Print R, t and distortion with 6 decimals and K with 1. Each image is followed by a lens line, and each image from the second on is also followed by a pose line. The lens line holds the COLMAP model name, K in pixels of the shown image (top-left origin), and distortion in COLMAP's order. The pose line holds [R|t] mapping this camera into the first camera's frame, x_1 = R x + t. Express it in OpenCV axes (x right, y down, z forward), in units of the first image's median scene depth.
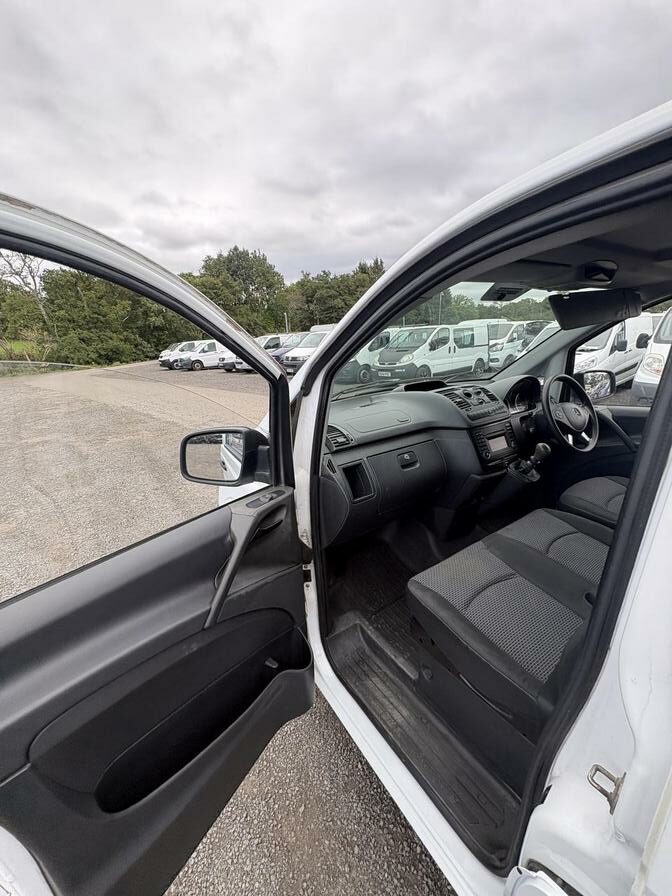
lens RADIAL K [[359.7, 0, 336.0], [0, 359.7, 448.0], [0, 0, 1]] dist [0.001632, 0.000535]
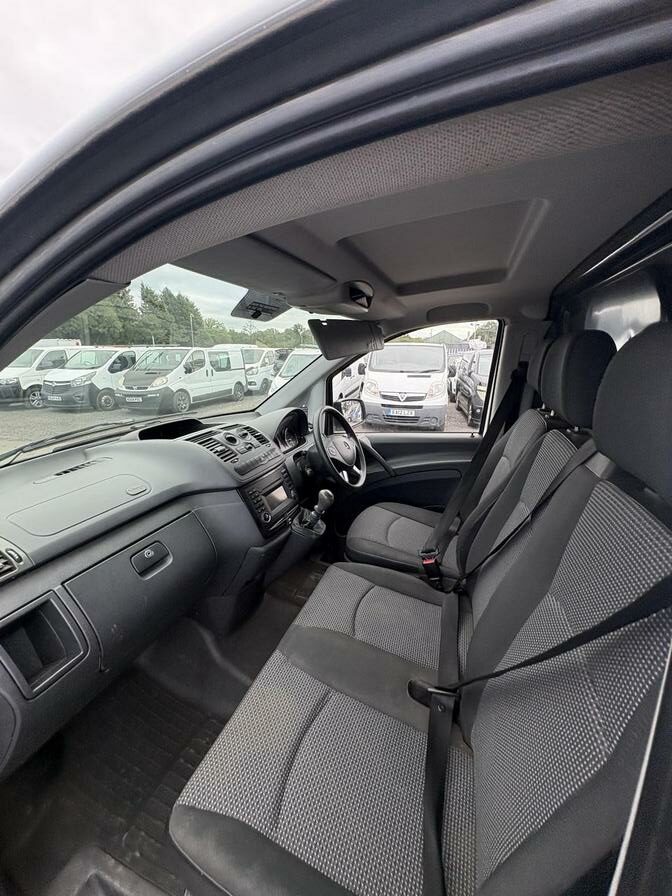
lens RADIAL K [[359.7, 0, 336.0], [0, 359.7, 448.0], [0, 0, 1]] dist [0.001632, 0.000535]
pose [[0.807285, -0.106039, 0.580557, 0.091080], [0.140071, 0.990043, -0.013942, -0.078203], [-0.573298, 0.092574, 0.814100, 0.229661]]
